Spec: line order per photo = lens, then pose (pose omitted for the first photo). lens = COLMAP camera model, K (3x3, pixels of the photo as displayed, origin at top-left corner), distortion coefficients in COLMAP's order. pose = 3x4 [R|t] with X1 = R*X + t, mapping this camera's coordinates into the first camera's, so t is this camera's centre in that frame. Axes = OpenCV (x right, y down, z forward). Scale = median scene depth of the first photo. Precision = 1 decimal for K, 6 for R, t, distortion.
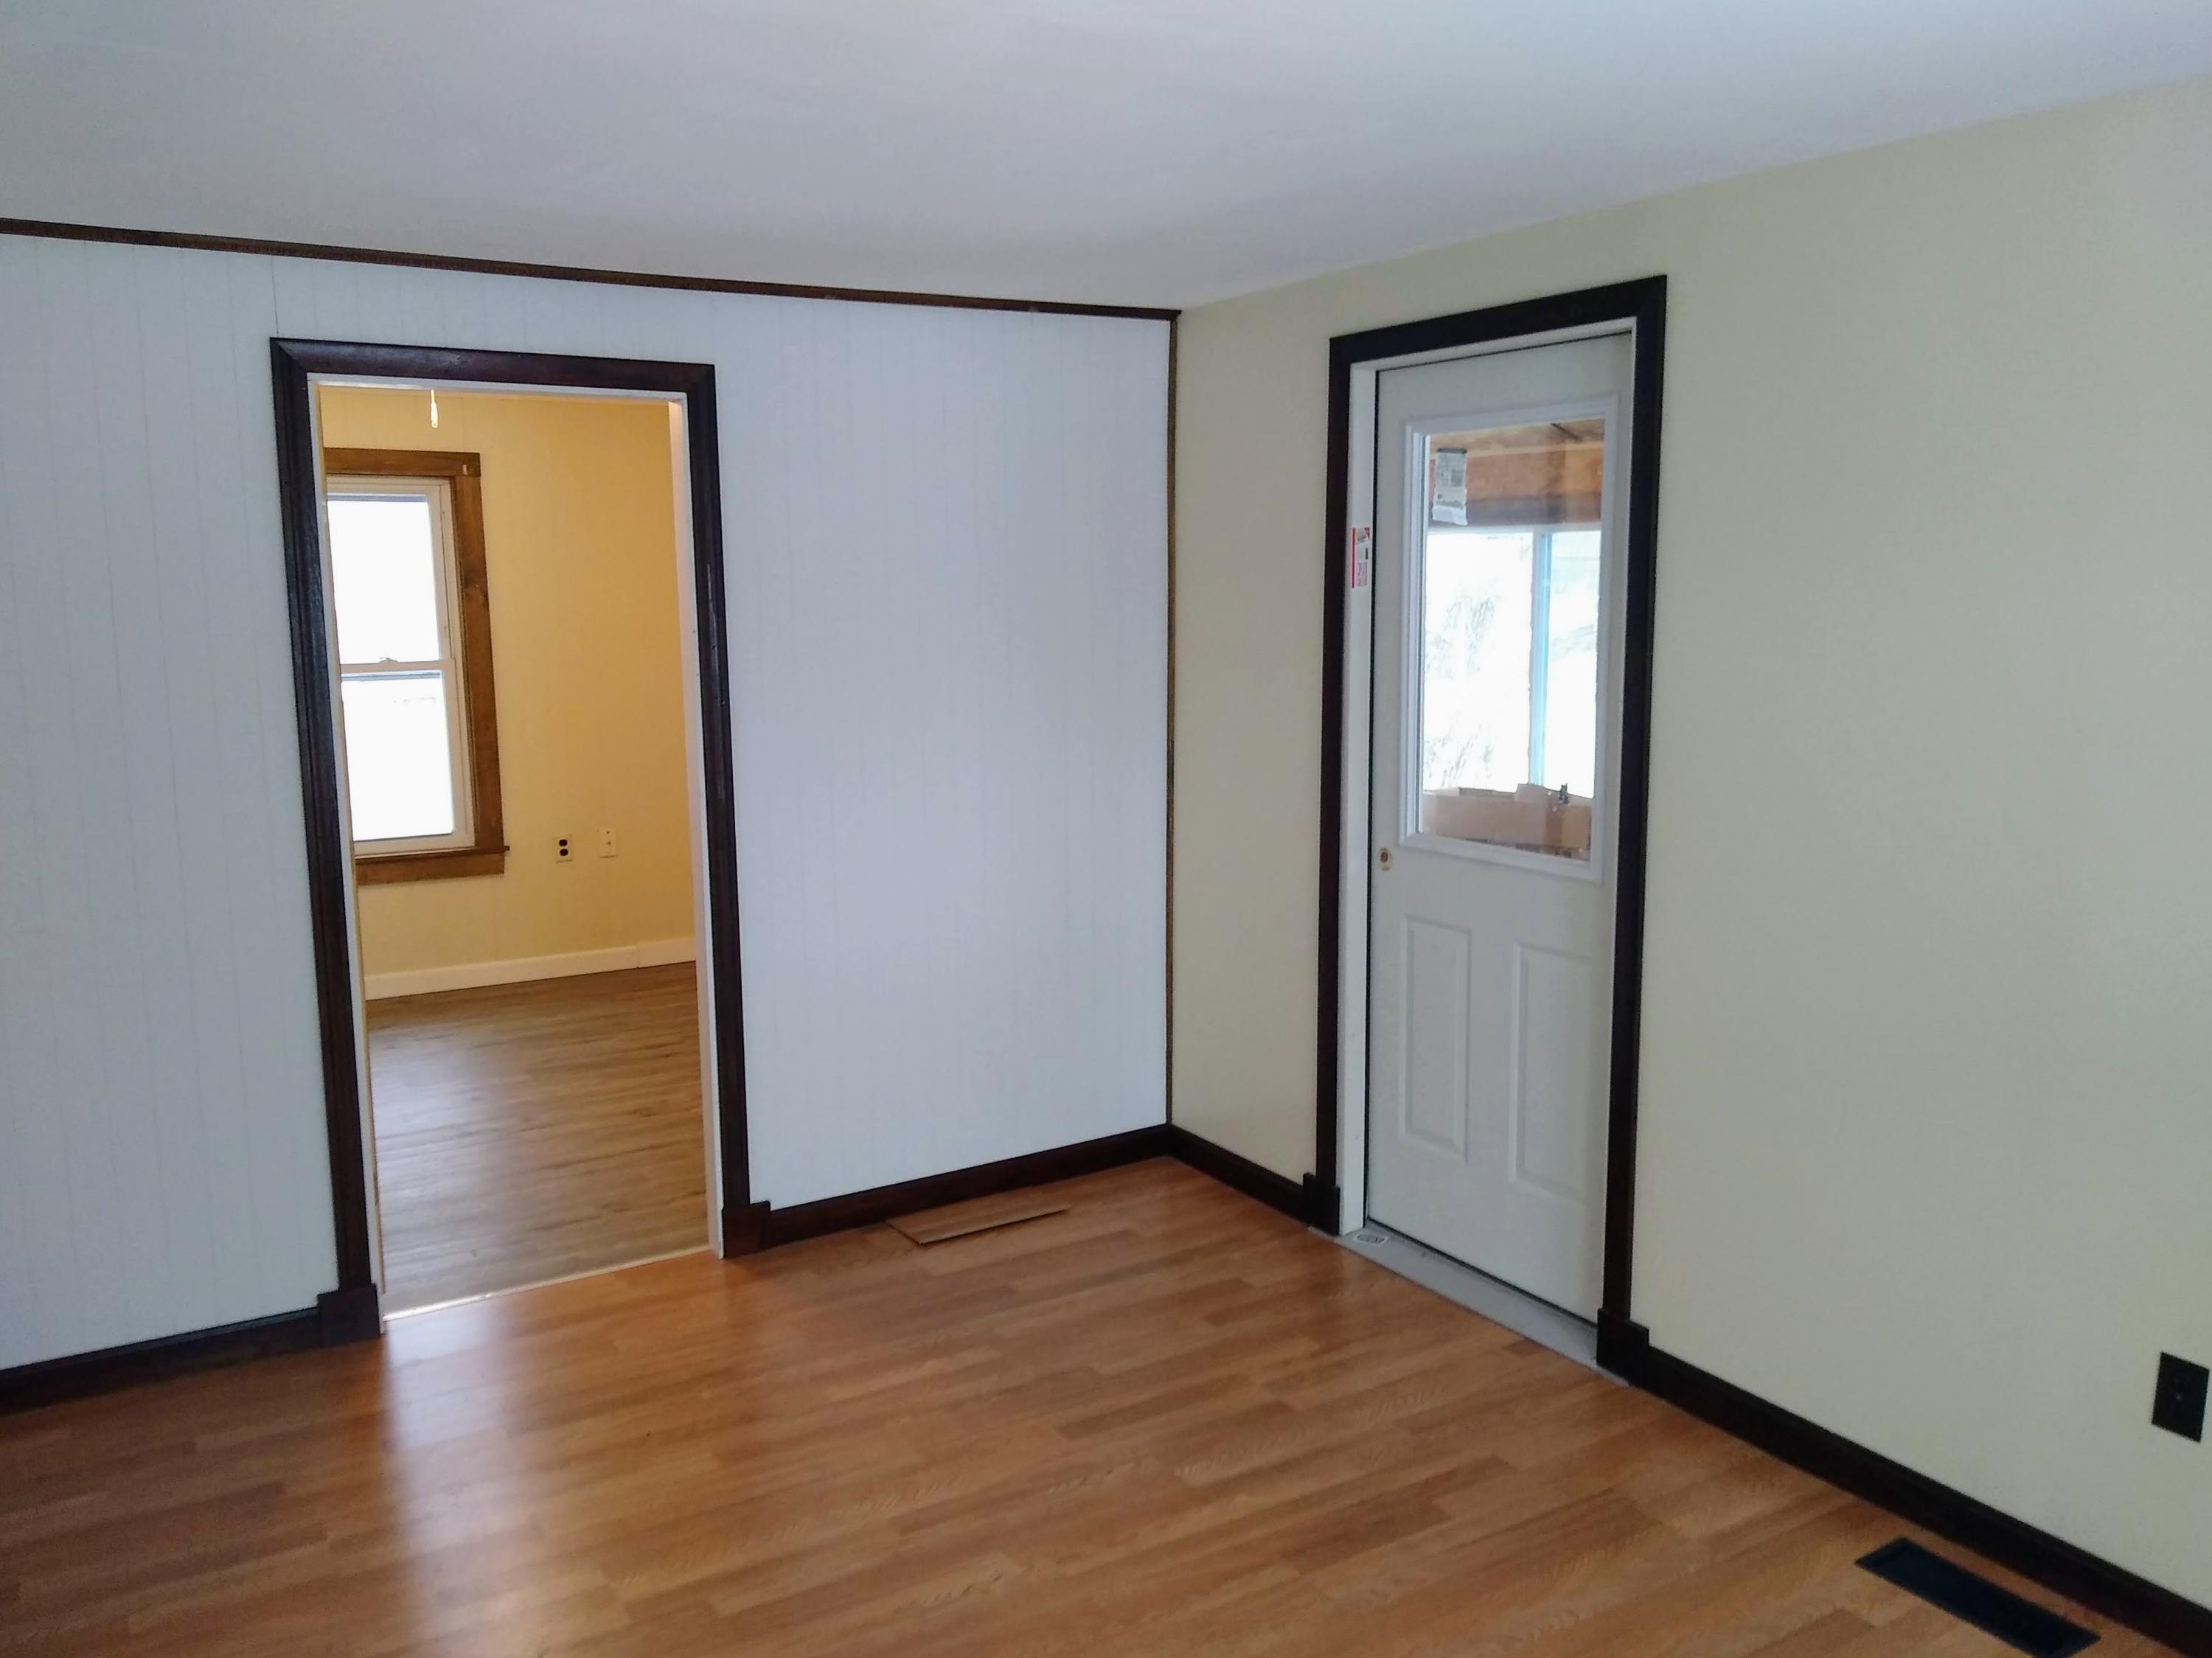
lens RADIAL K [[1774.2, 0, 1117.6], [0, 1774.2, 835.2], [0, 0, 1]] dist [0.072324, -0.122847]
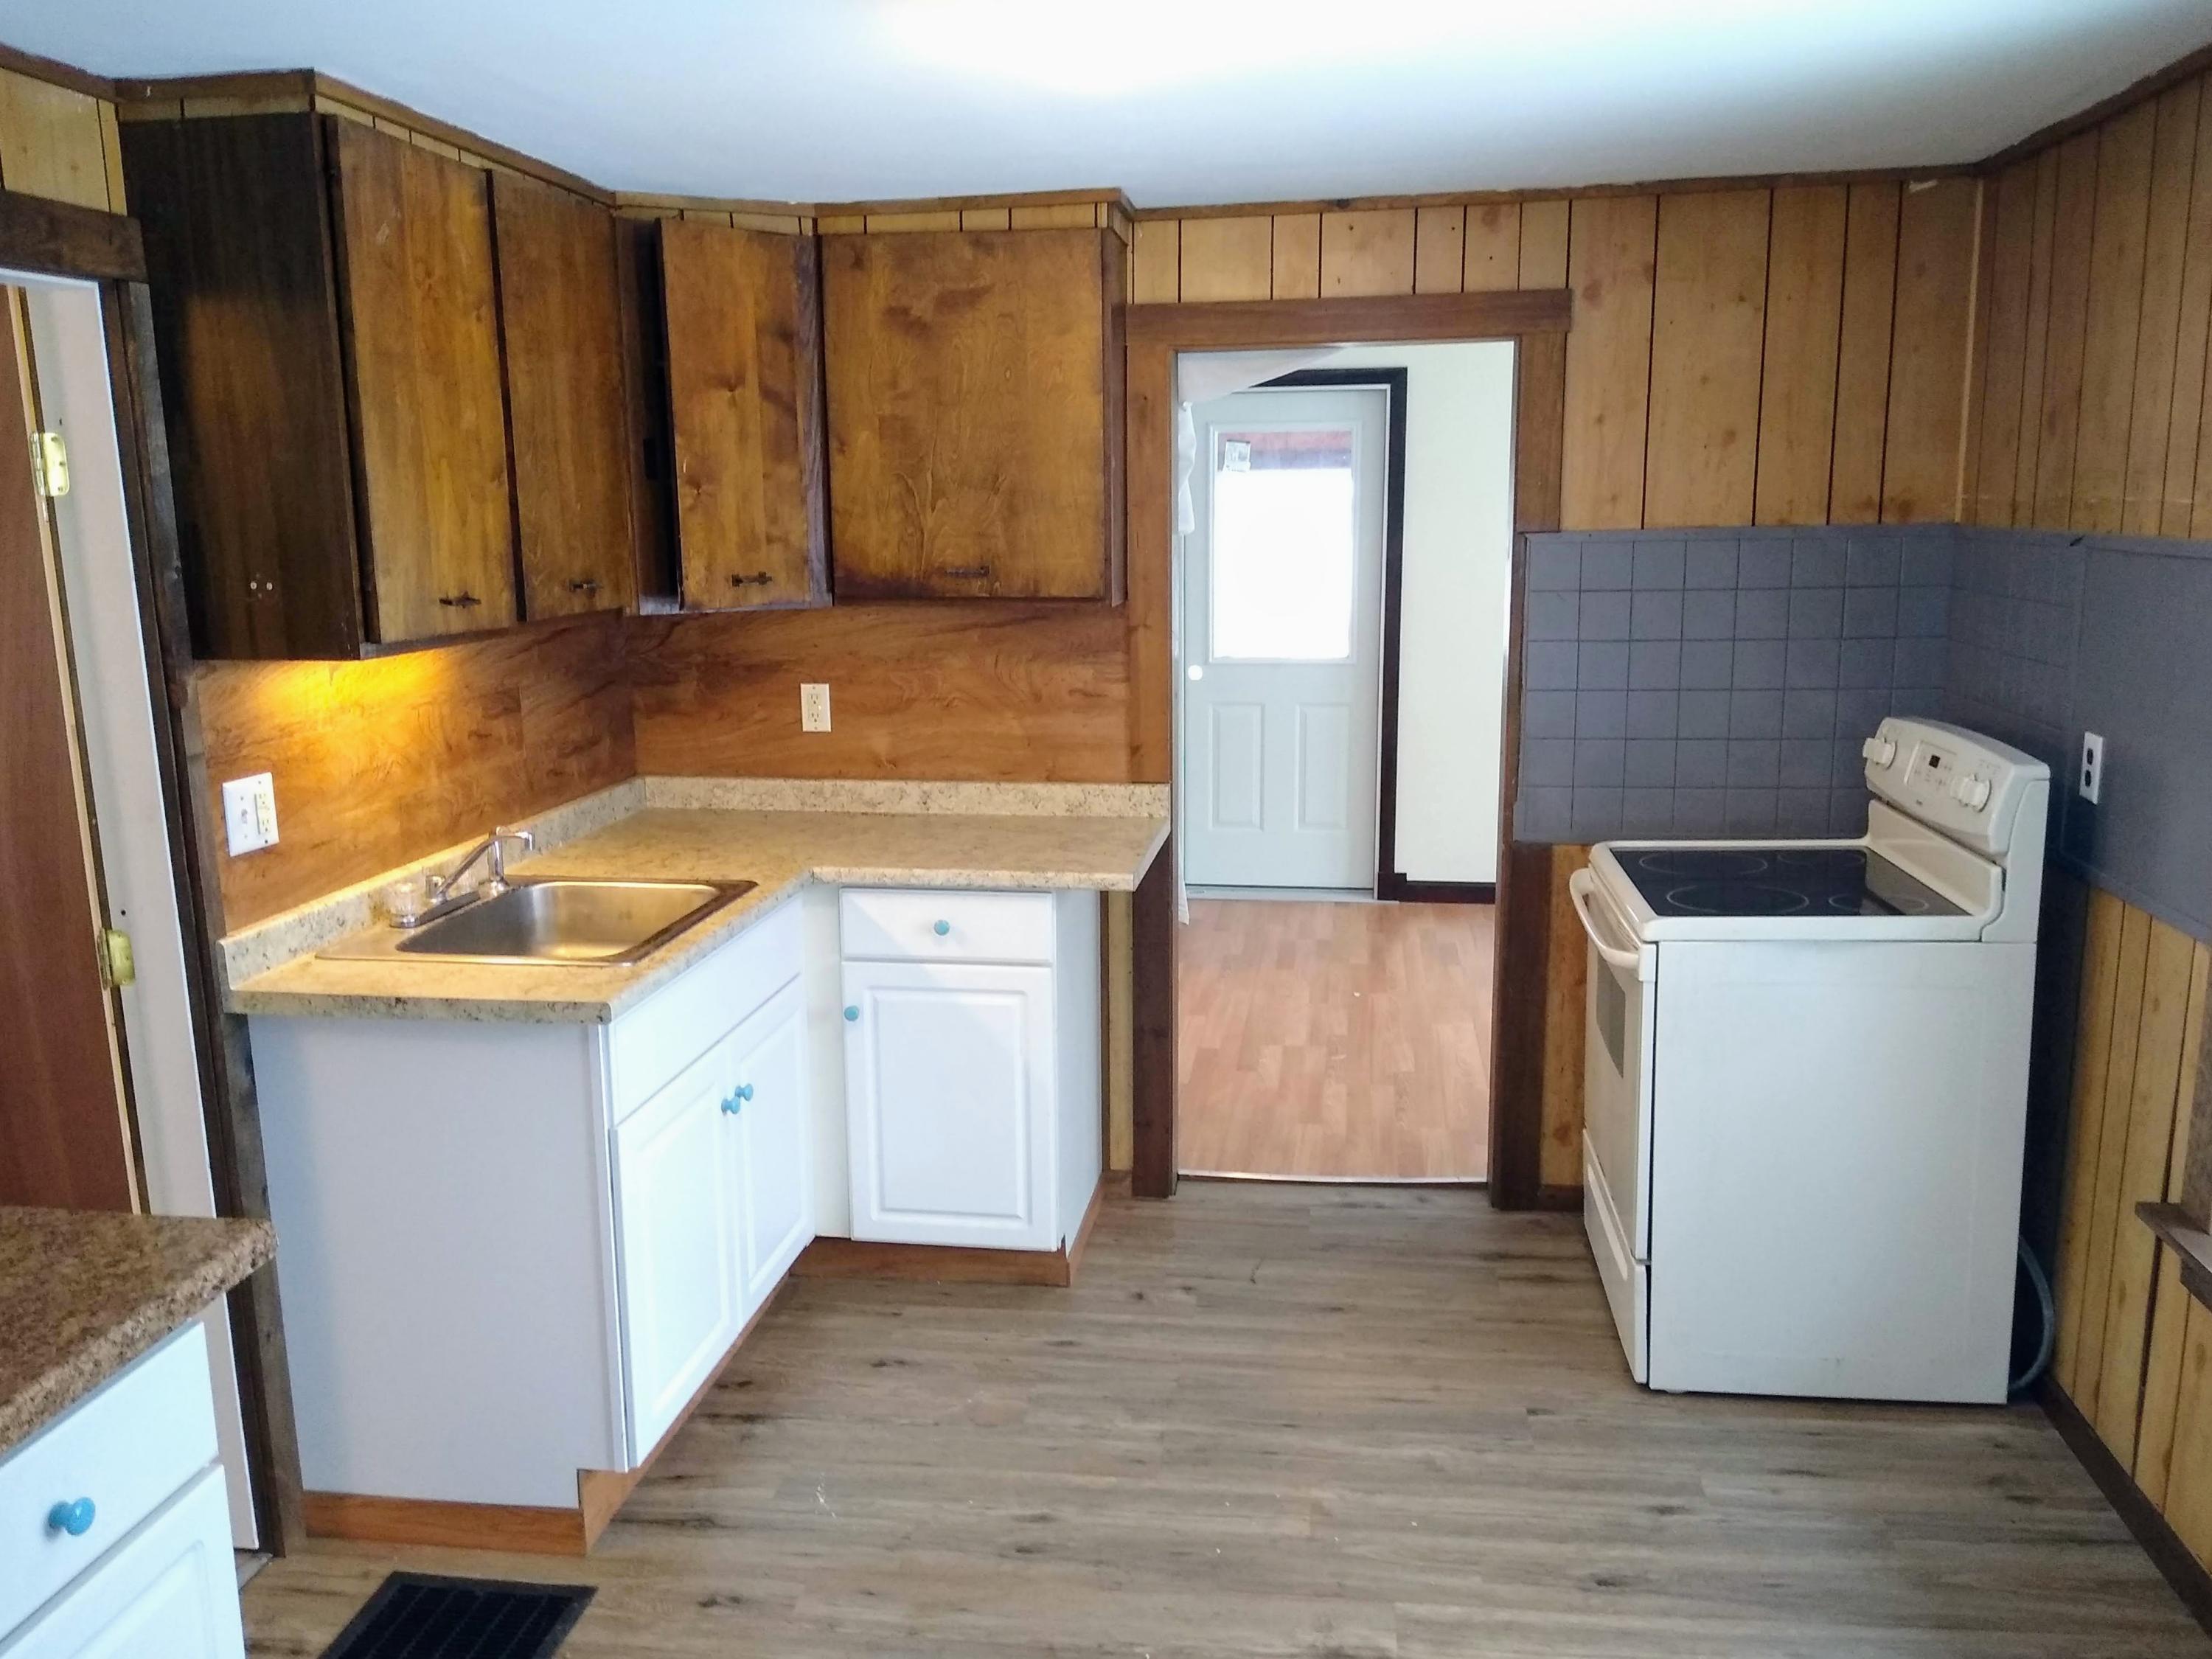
lens RADIAL K [[1774.3, 0, 1107.3], [0, 1774.3, 833.8], [0, 0, 1]] dist [0.072324, -0.122847]
pose [[0.633378, -0.148716, 0.759418, -1.497157], [0.123083, 0.988227, 0.090869, -0.000310], [-0.763992, 0.035917, 0.644226, -0.069414]]
